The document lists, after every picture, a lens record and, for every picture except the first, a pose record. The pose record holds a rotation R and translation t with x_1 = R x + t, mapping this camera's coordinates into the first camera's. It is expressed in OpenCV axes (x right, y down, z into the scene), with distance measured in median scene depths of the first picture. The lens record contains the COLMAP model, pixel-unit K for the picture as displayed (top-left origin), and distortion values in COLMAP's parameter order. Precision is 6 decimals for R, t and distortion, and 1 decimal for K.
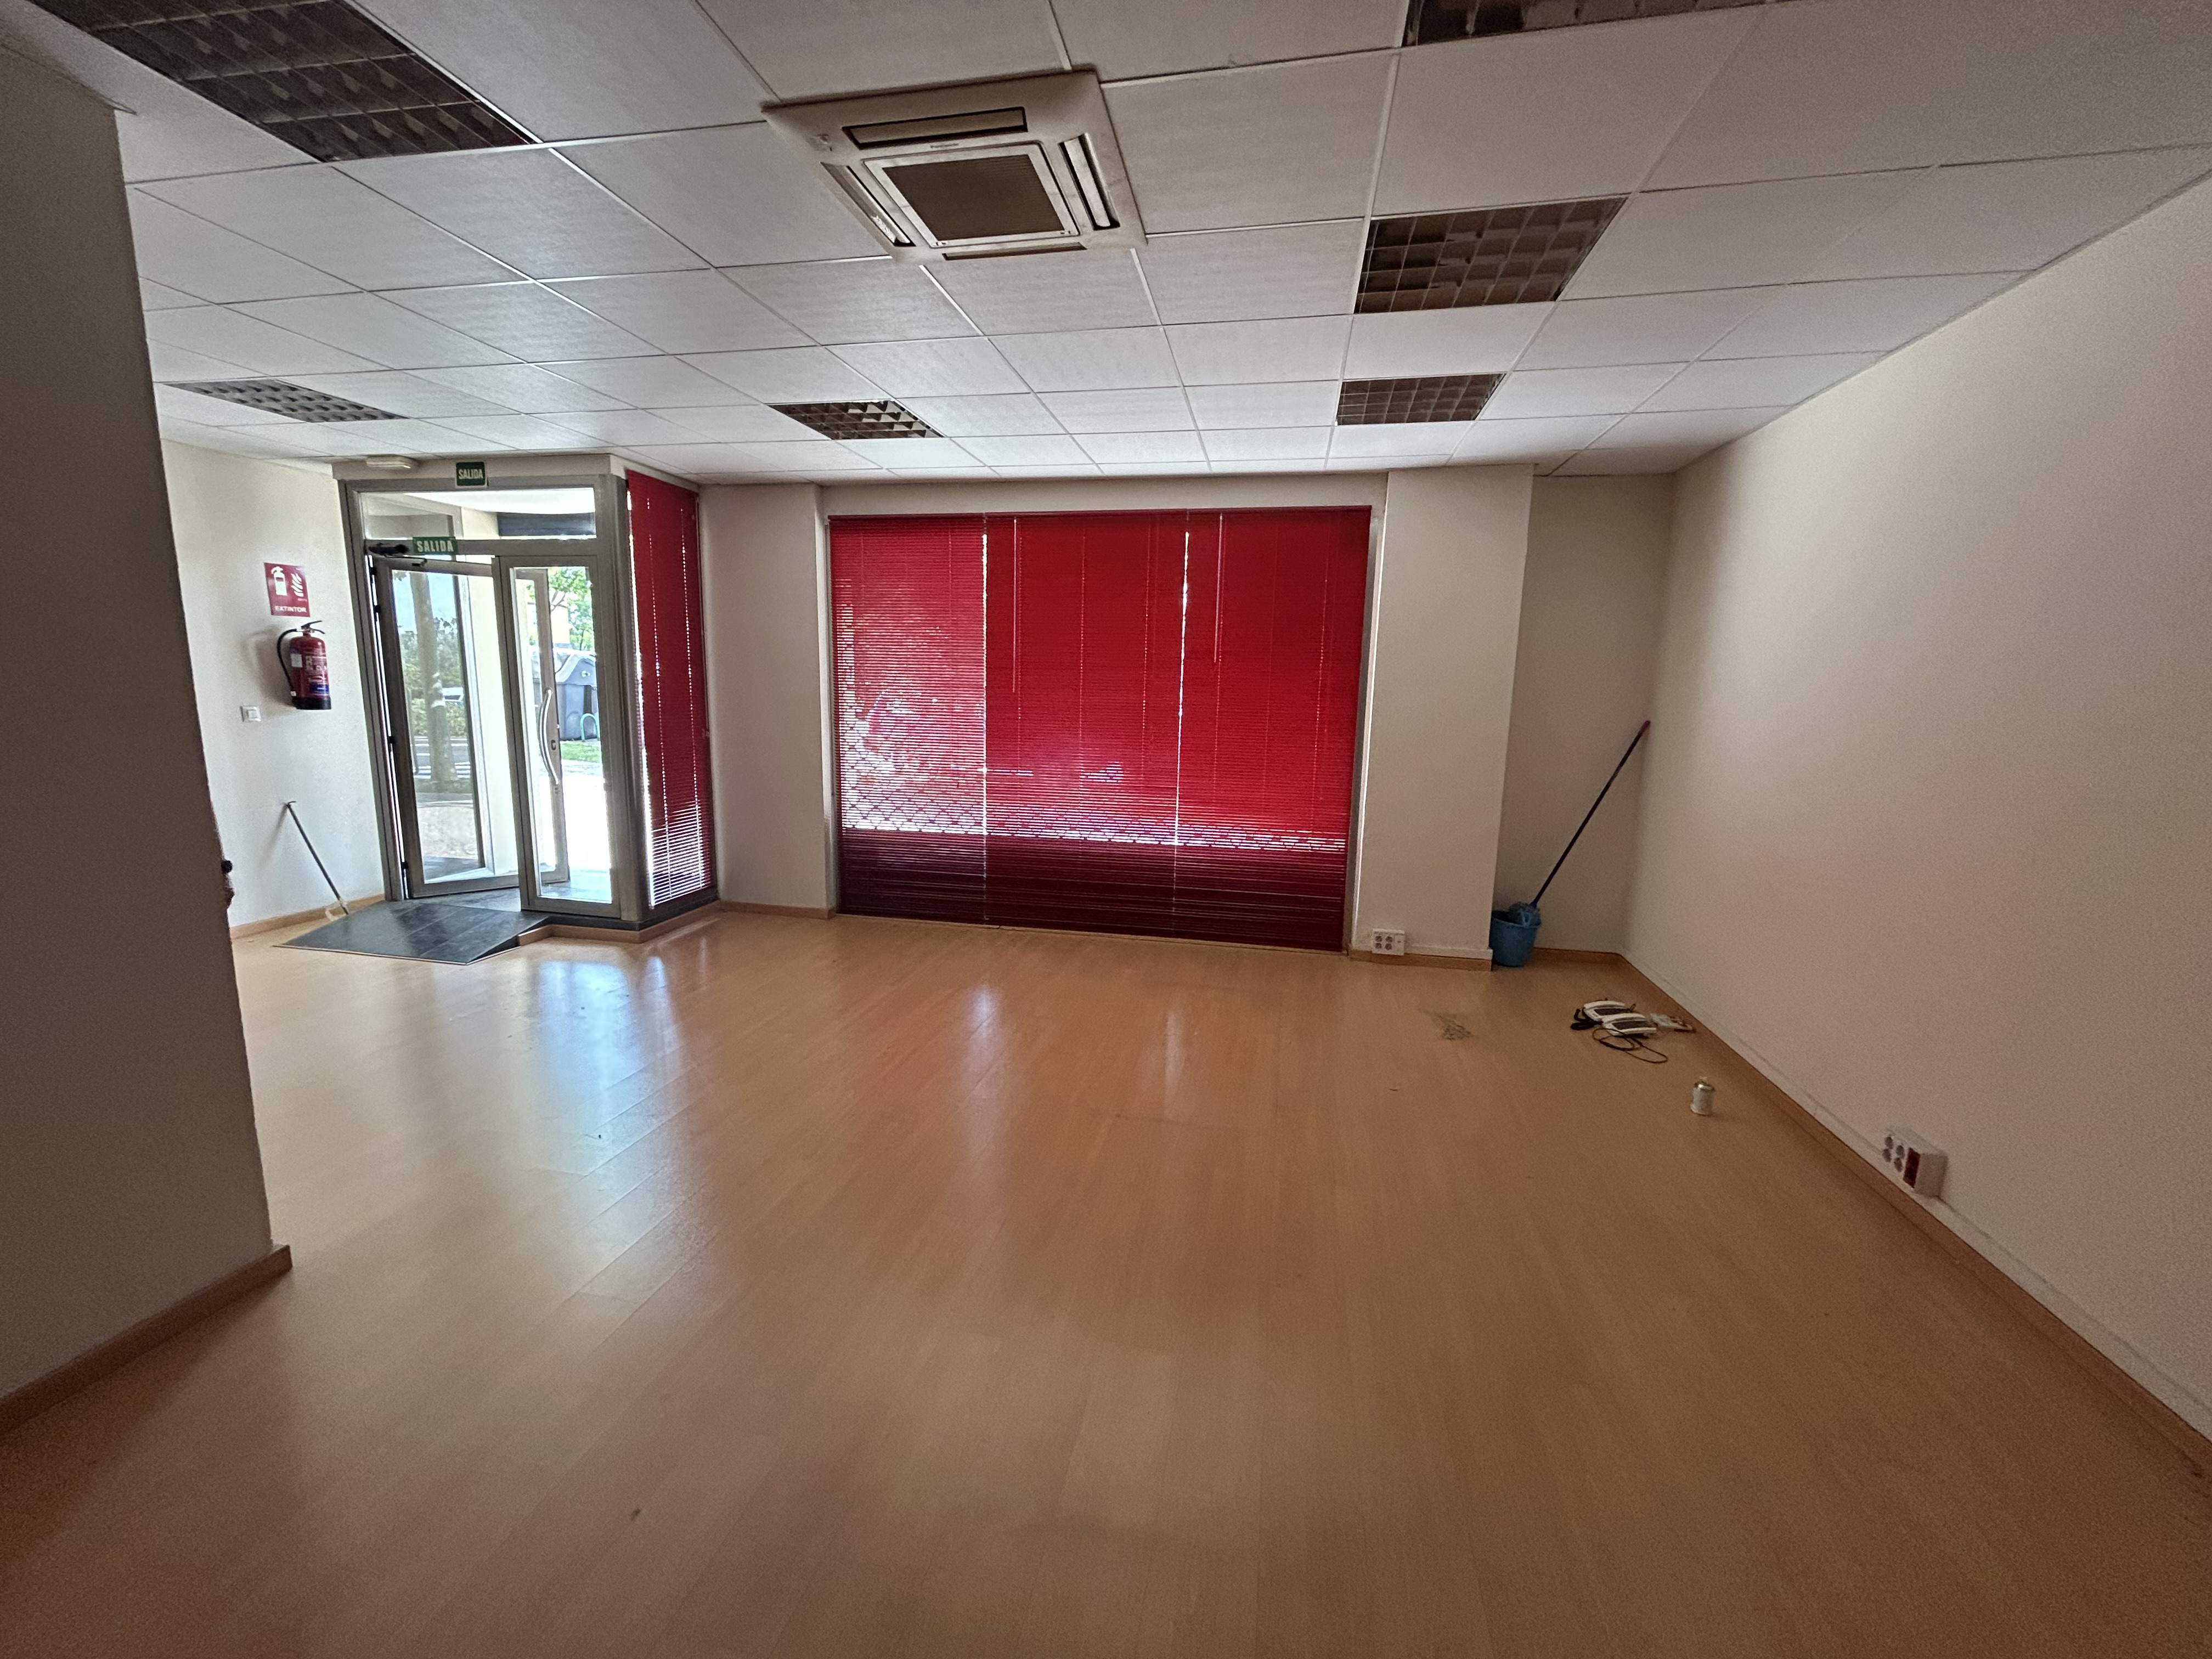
lens RADIAL K [[891.7, 0, 1102.9], [0, 891.7, 826.0], [0, 0, 1]] dist [-0.000187, 0.000573]
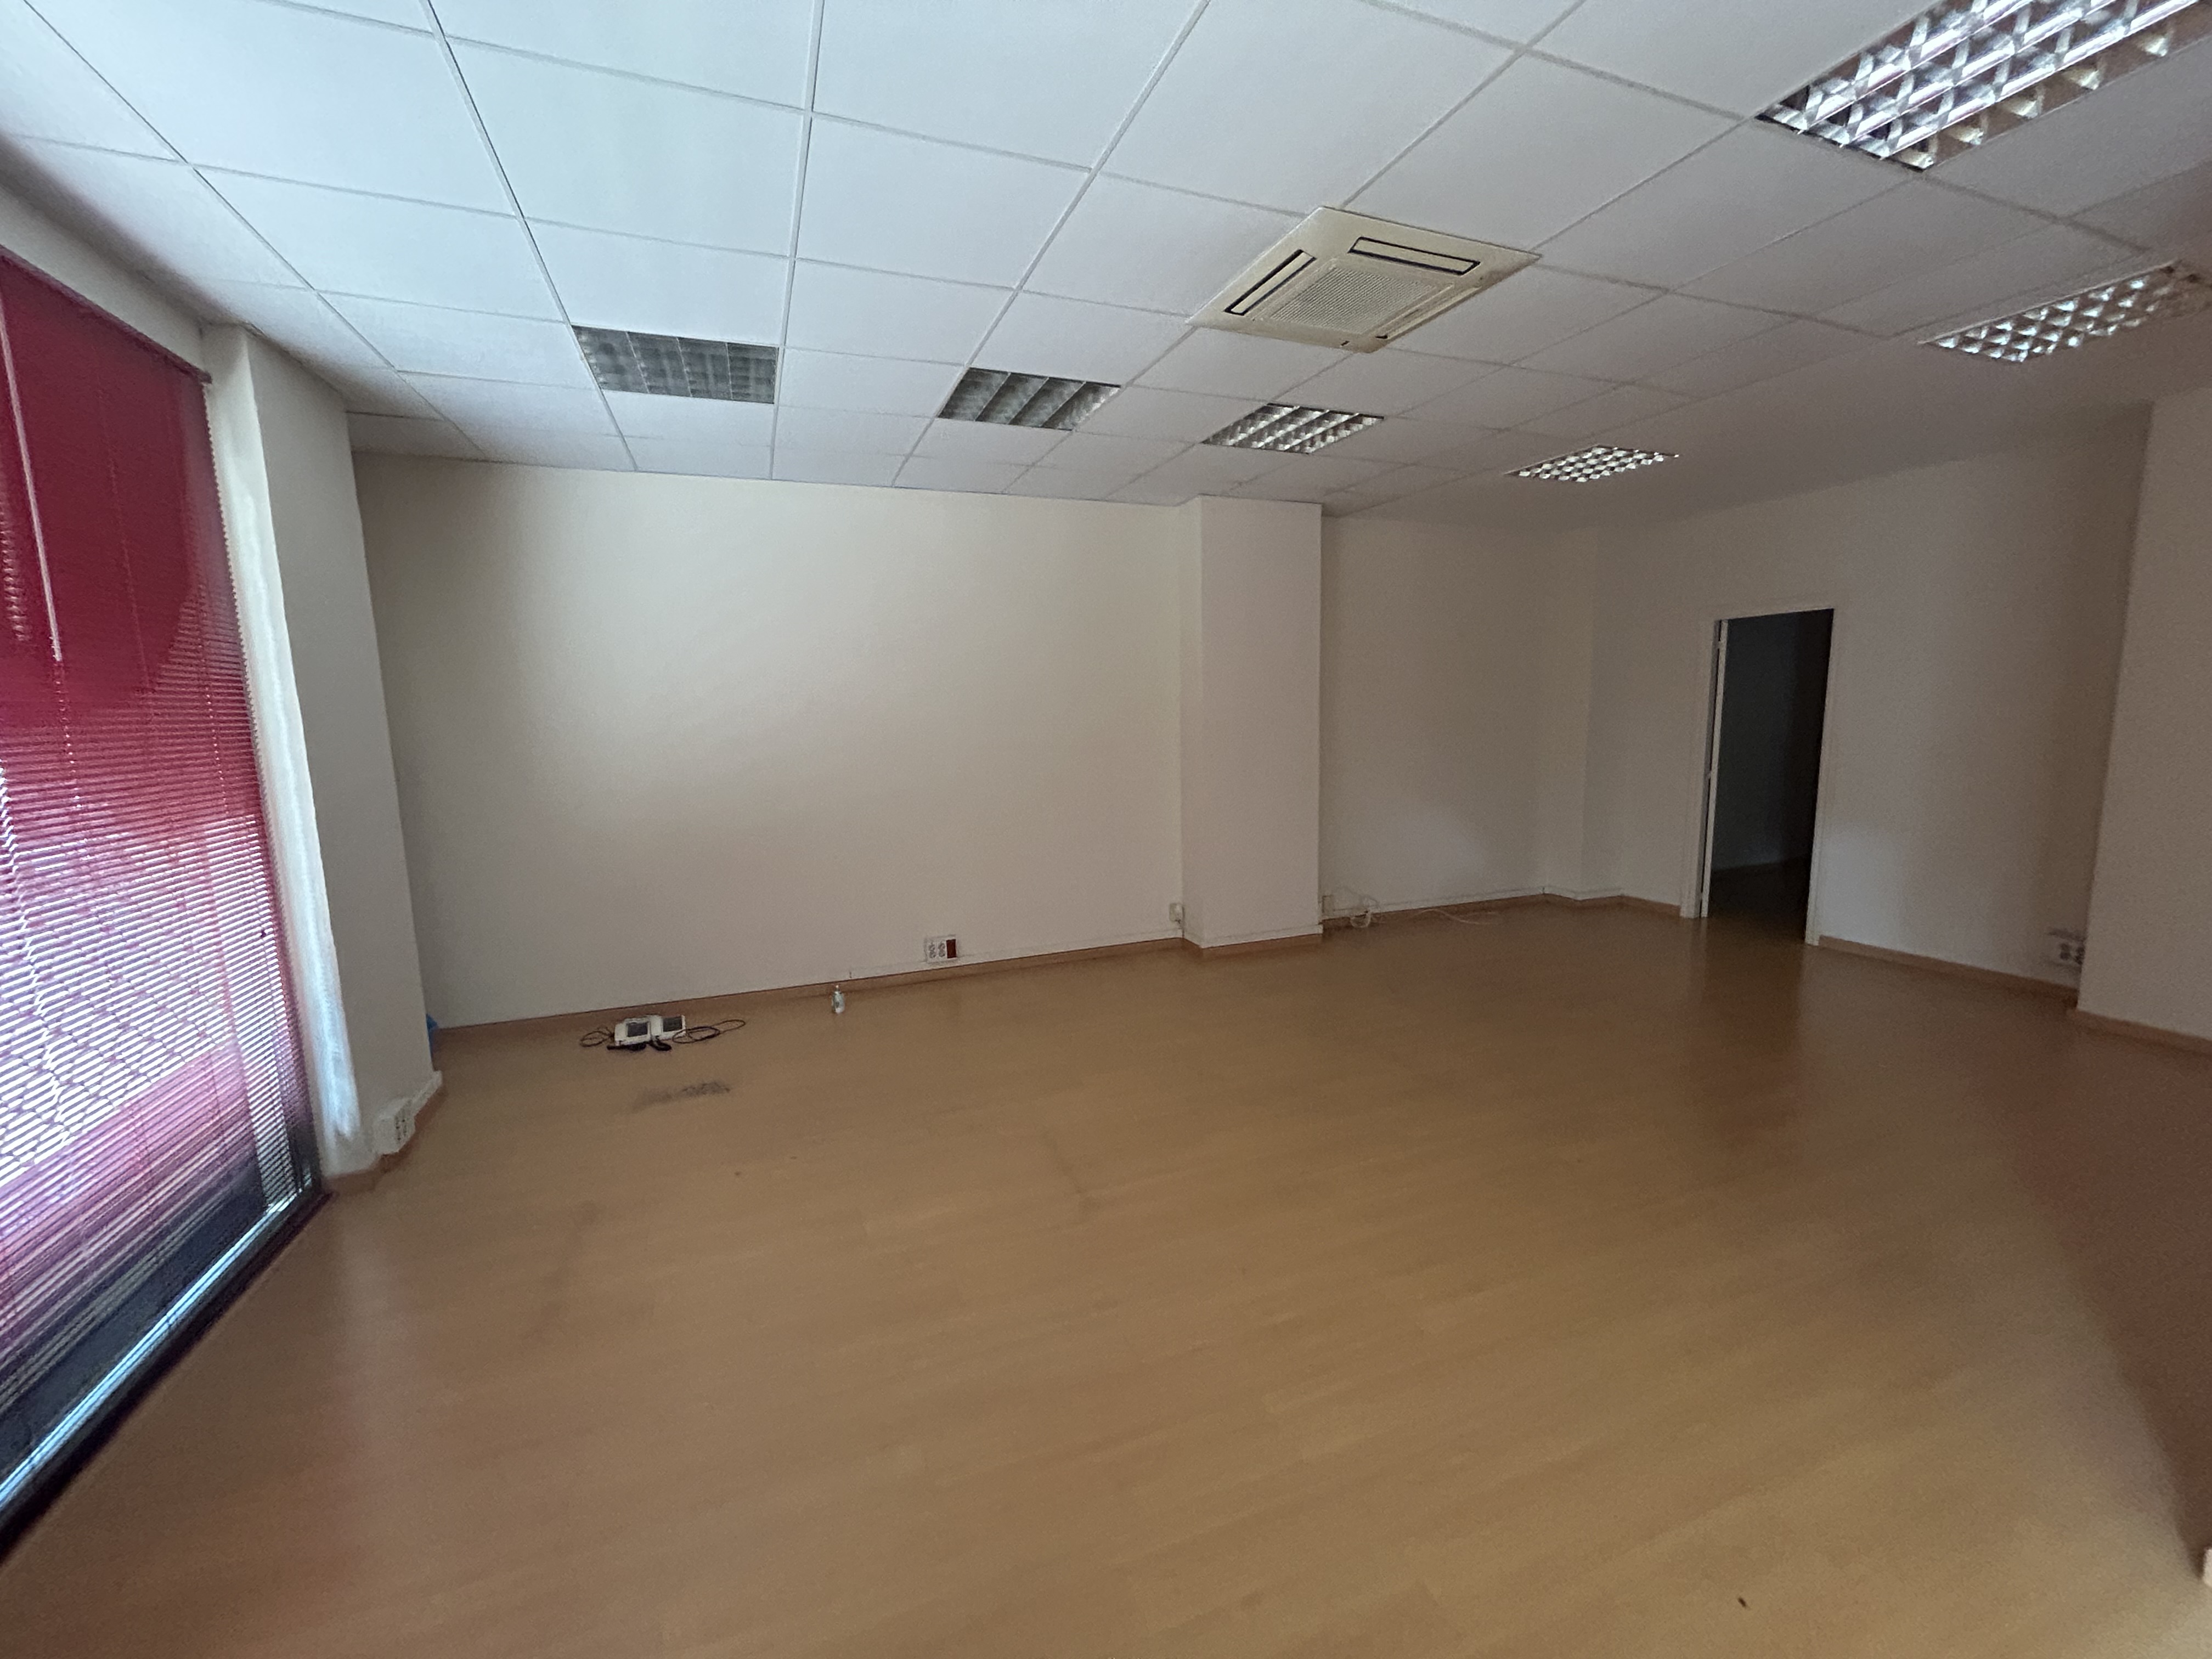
lens RADIAL K [[891.7, 0, 1102.9], [0, 891.7, 826.0], [0, 0, 1]] dist [-0.000187, 0.000573]
pose [[-0.545844, -0.118651, 0.829443, -0.418608], [0.143449, 0.962074, 0.232025, -0.140066], [-0.825516, 0.245632, -0.508122, 0.832256]]
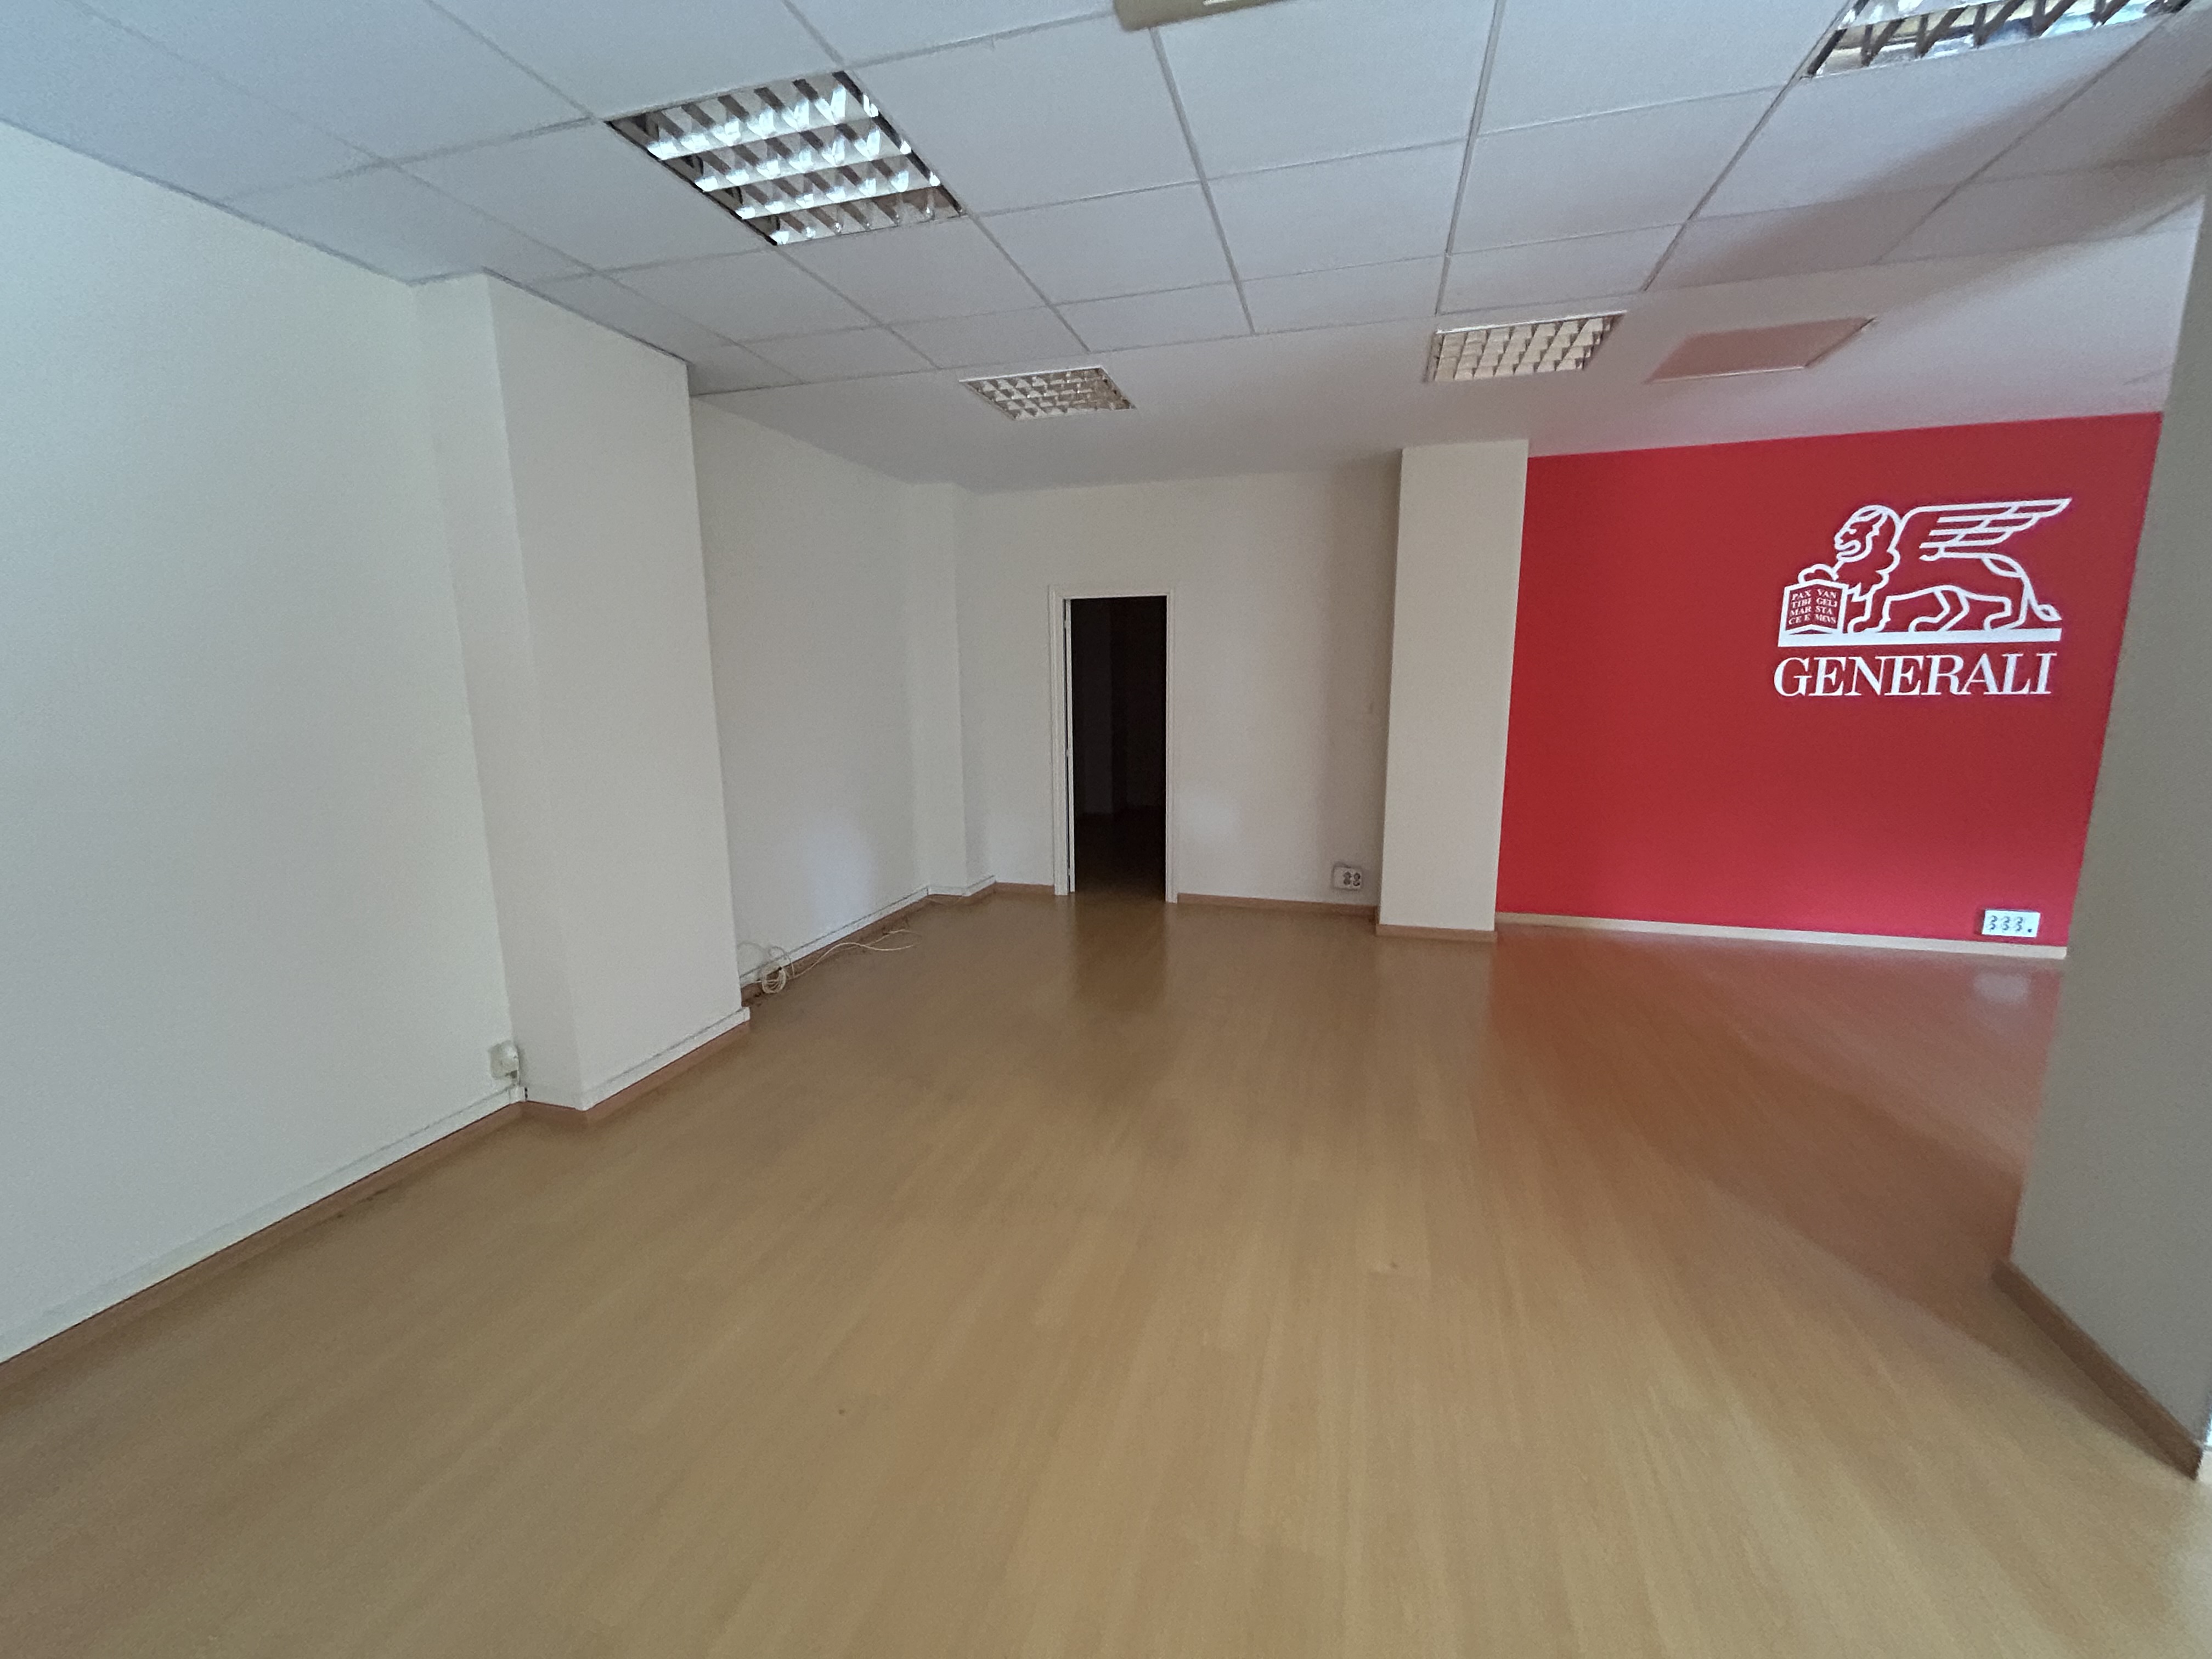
lens RADIAL K [[886.1, 0, 1100.5], [0, 886.1, 827.1], [0, 0, 1]] dist [0.001492, -0.000547]
pose [[-0.996237, -0.025356, 0.082878, -0.021306], [0.003257, 0.944620, 0.328151, -0.114029], [-0.086609, 0.327186, -0.940983, 0.704398]]
